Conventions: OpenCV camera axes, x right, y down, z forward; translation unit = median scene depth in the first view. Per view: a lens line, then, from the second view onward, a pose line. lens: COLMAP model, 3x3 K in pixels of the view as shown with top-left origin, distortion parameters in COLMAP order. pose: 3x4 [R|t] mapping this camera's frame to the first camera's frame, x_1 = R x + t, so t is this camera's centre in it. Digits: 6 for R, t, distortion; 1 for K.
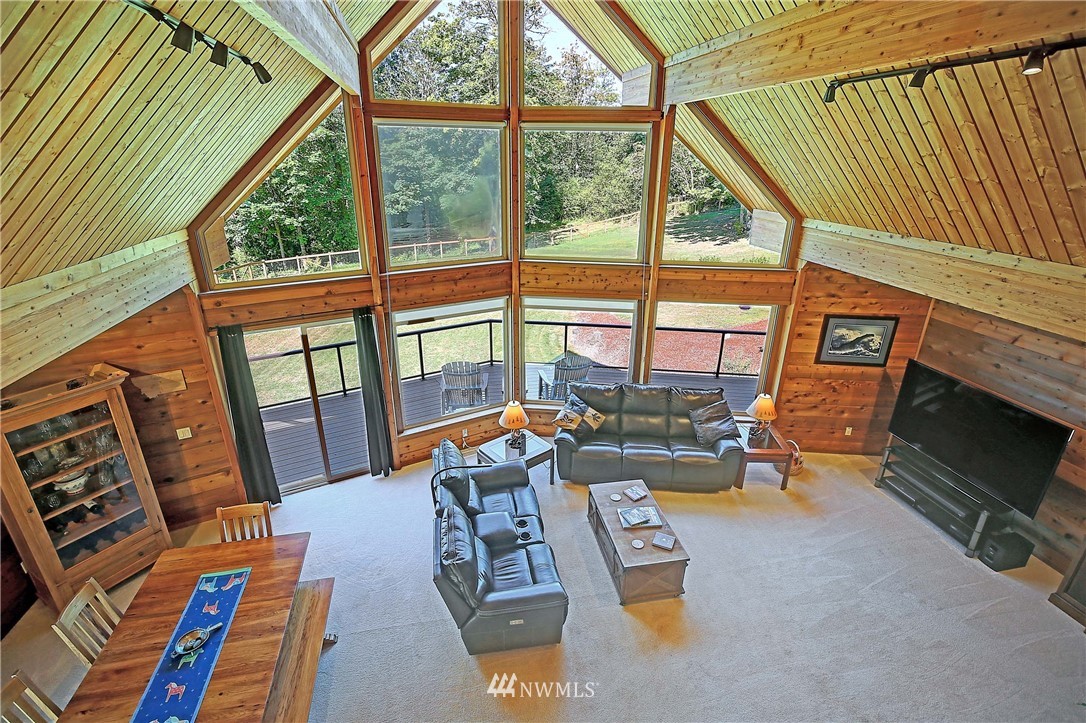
lens RADIAL K [[498.6, 0, 538.1], [0, 498.6, 369.2], [0, 0, 1]] dist [-0.024420, 0.005490]
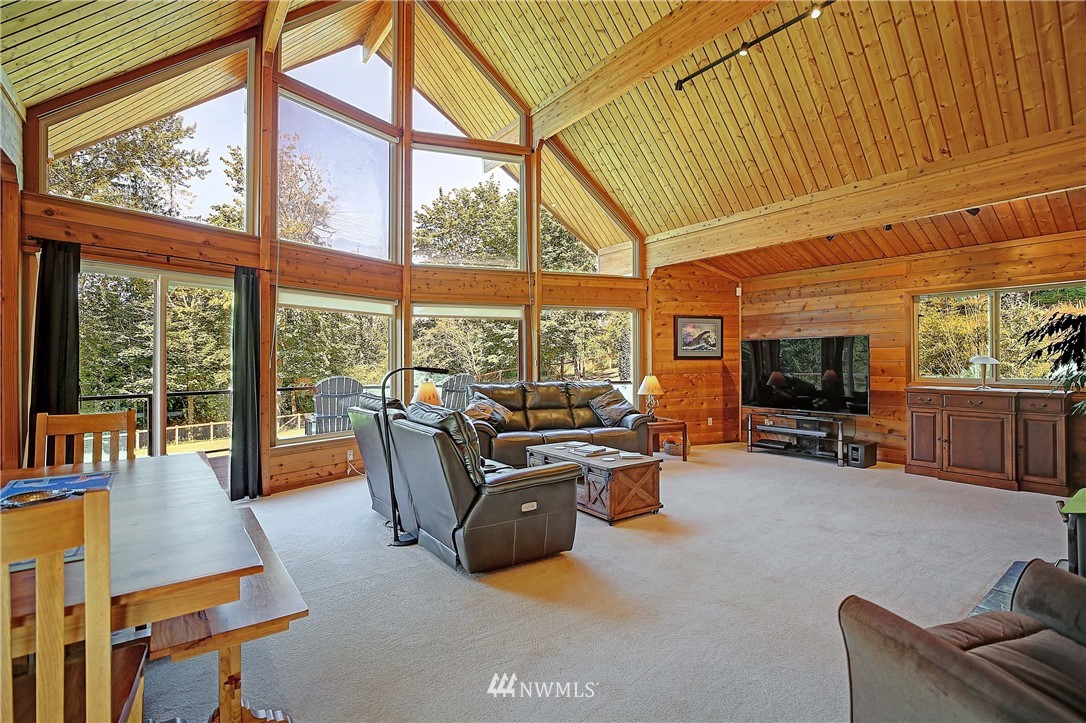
lens RADIAL K [[498.6, 0, 530.6], [0, 498.6, 368.9], [0, 0, 1]] dist [-0.024420, 0.005490]
pose [[0.913453, -0.010498, 0.406808, -0.236648], [0.163888, 0.924505, -0.344139, 0.375018], [-0.372484, 0.381026, 0.846212, 0.154209]]
